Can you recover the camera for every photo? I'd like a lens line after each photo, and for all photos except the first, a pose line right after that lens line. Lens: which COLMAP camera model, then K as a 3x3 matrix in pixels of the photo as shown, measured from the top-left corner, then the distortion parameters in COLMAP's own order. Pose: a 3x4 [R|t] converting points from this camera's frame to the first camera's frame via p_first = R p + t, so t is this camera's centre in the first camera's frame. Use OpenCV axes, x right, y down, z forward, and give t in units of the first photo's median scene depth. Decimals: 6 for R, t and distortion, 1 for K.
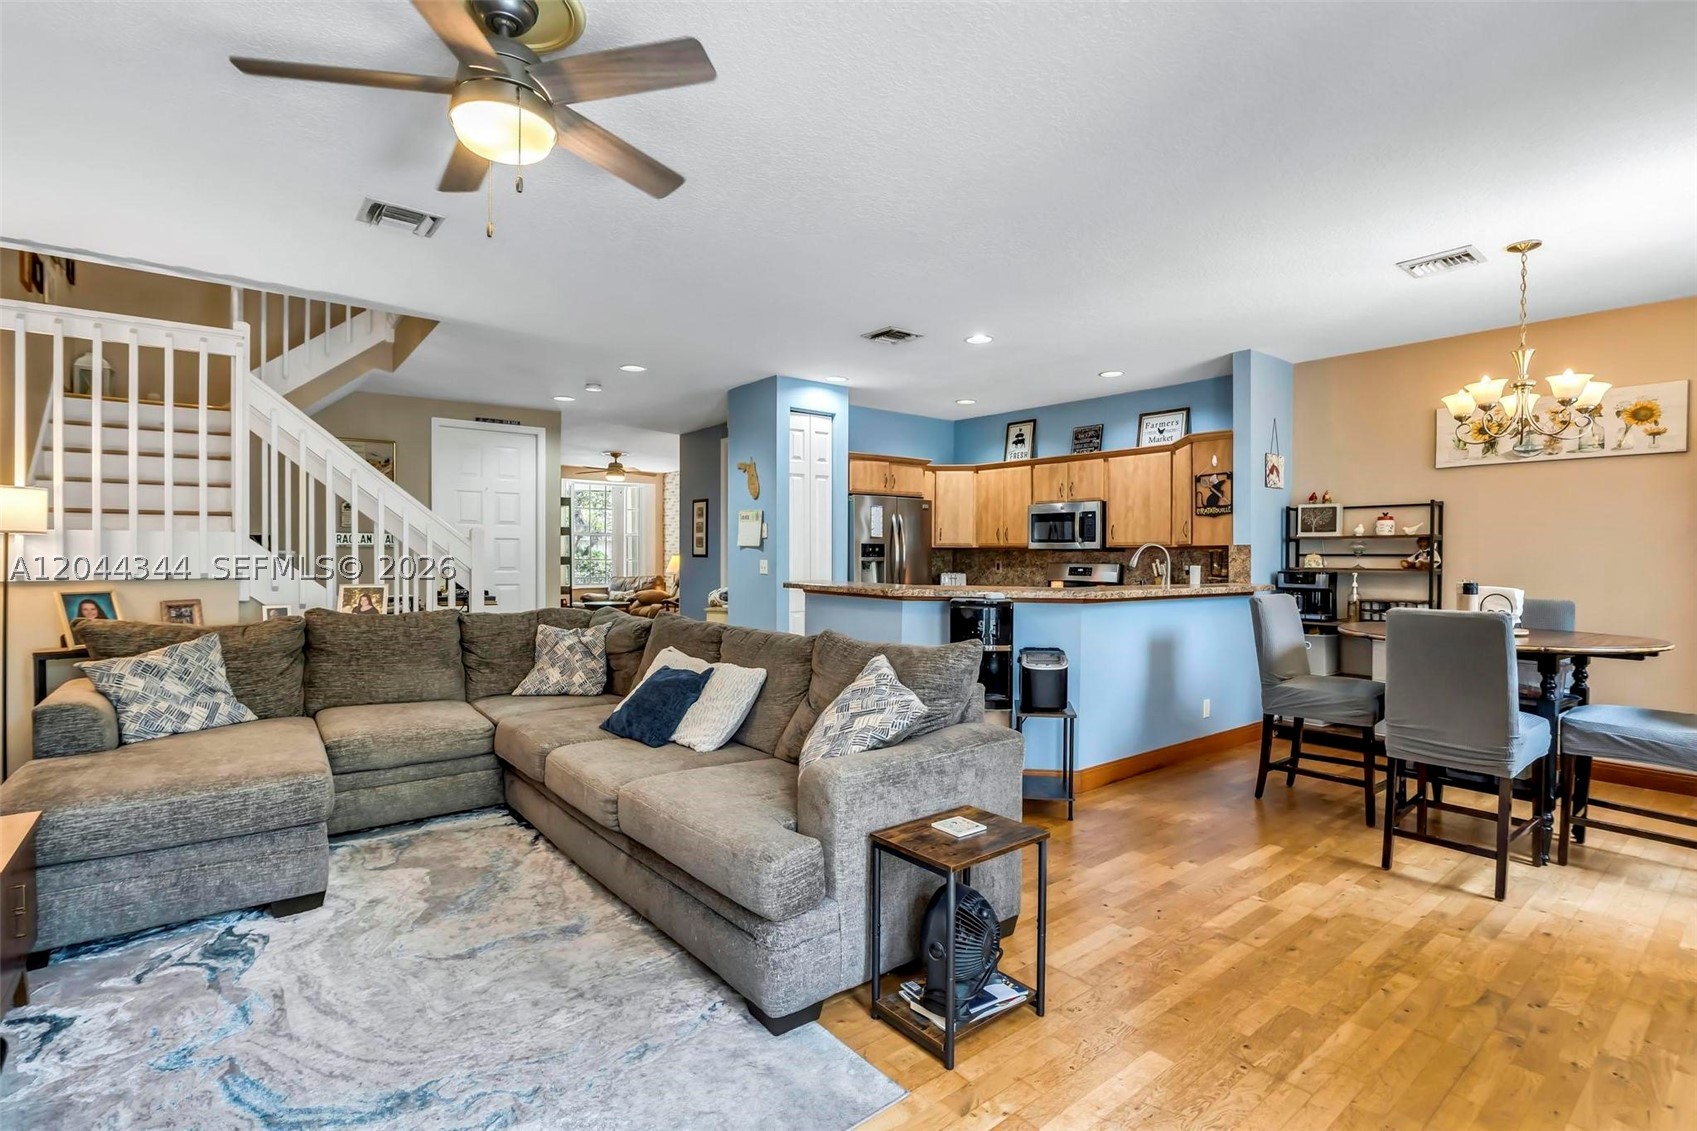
lens RADIAL K [[795.9, 0, 856.3], [0, 795.9, 565.0], [0, 0, 1]] dist [-0.017531, 0.000762]
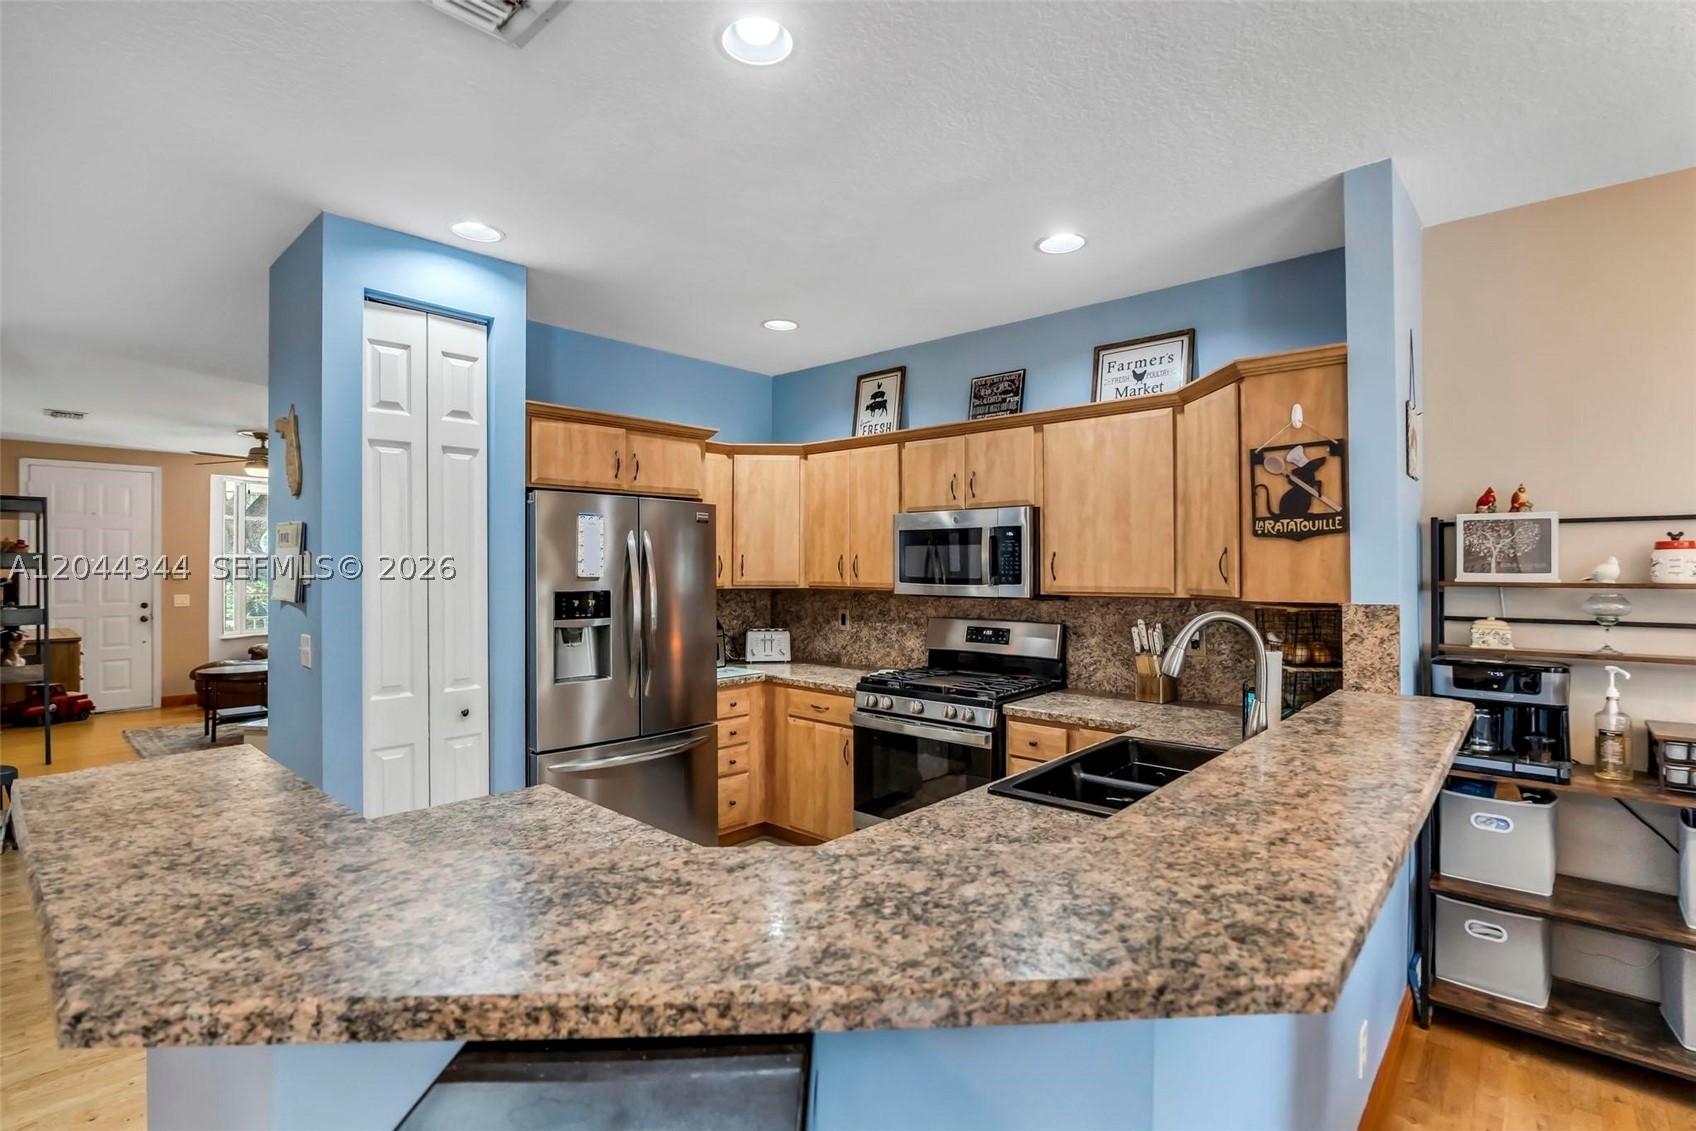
lens RADIAL K [[787.9, 0, 850.3], [0, 787.9, 567.7], [0, 0, 1]] dist [-0.018563, 0.001184]
pose [[0.987032, -0.004897, 0.160446, 0.125761], [0.007058, 0.999892, -0.012899, -0.040284], [-0.160366, 0.013864, 0.986960, 0.592810]]
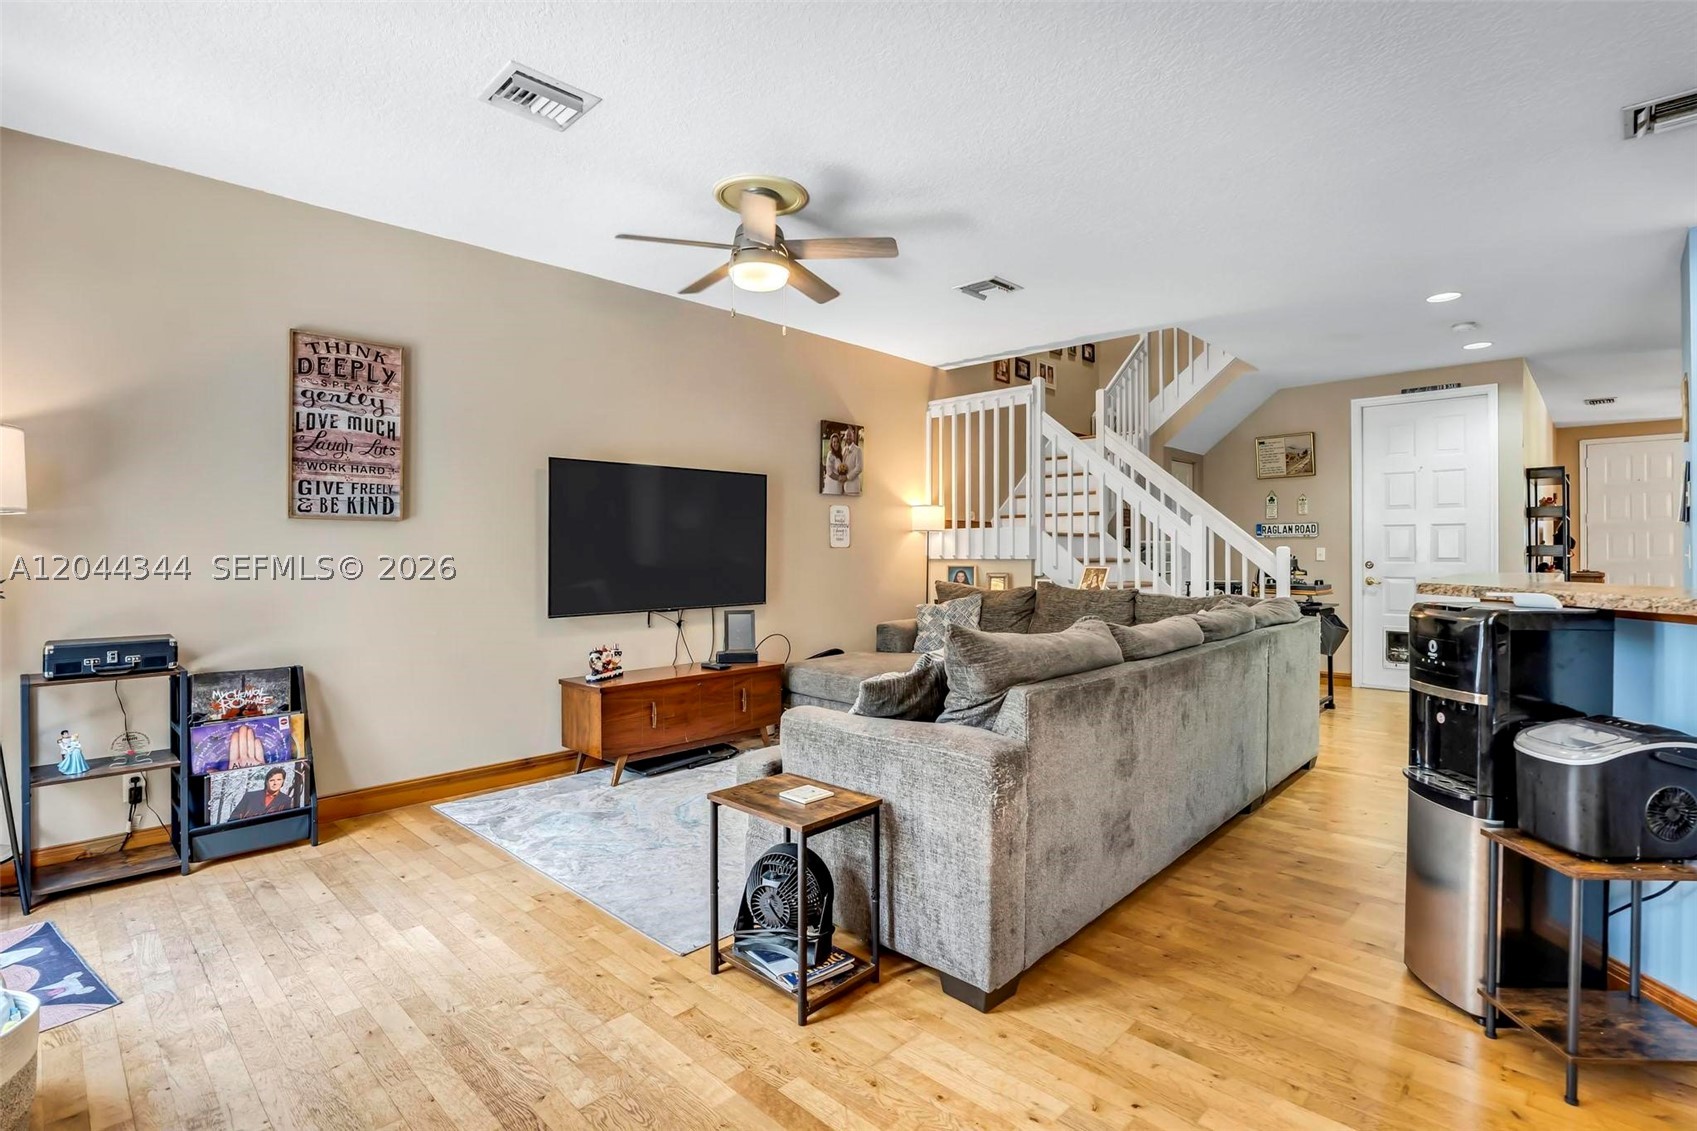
lens RADIAL K [[795.9, 0, 856.3], [0, 795.9, 565.0], [0, 0, 1]] dist [-0.017531, 0.000762]
pose [[0.127525, 0.011939, -0.991763, 0.432871], [-0.007401, 0.999911, 0.011085, 0.009316], [0.991808, 0.005926, 0.127602, 0.356110]]
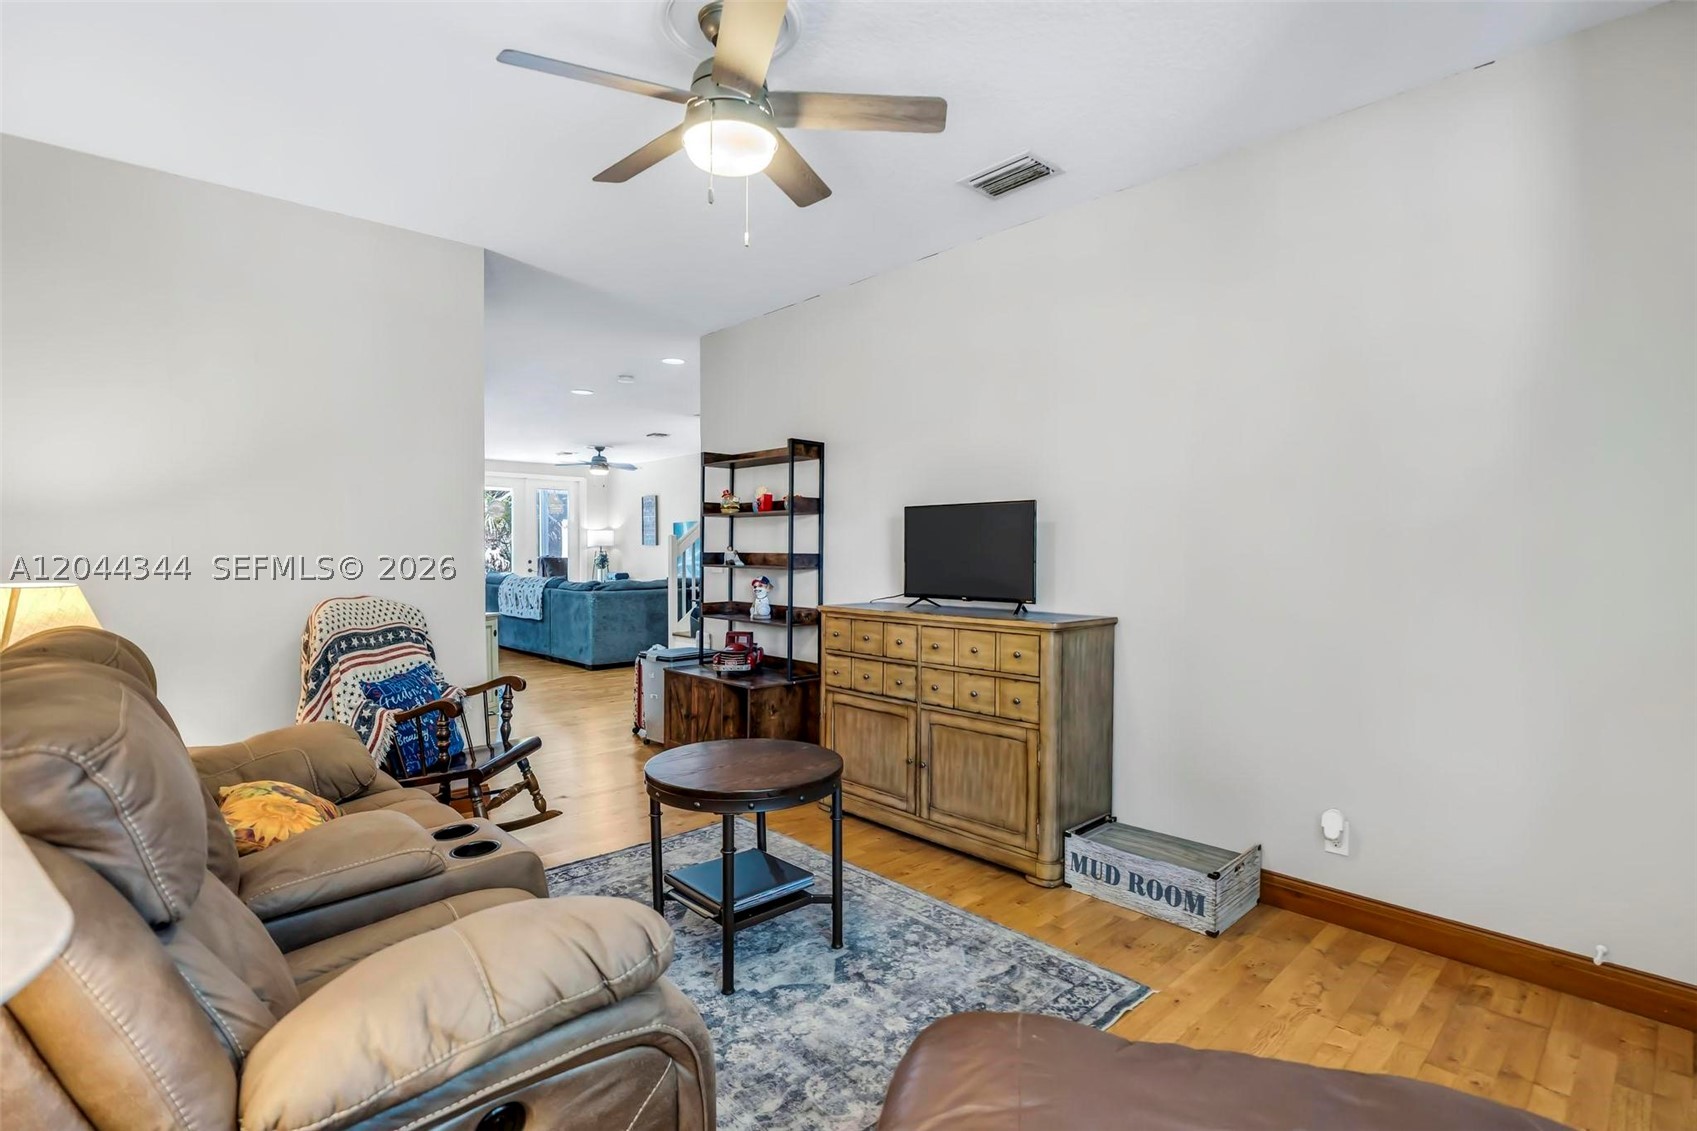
lens RADIAL K [[812.9, 0, 859.7], [0, 812.9, 593.3], [0, 0, 1]] dist [0.000170, 0.000132]
pose [[-0.994969, -0.004703, -0.100076, -0.571096], [-0.010596, 0.998235, 0.058443, -0.021313], [0.099624, 0.059209, -0.993262, 2.372760]]
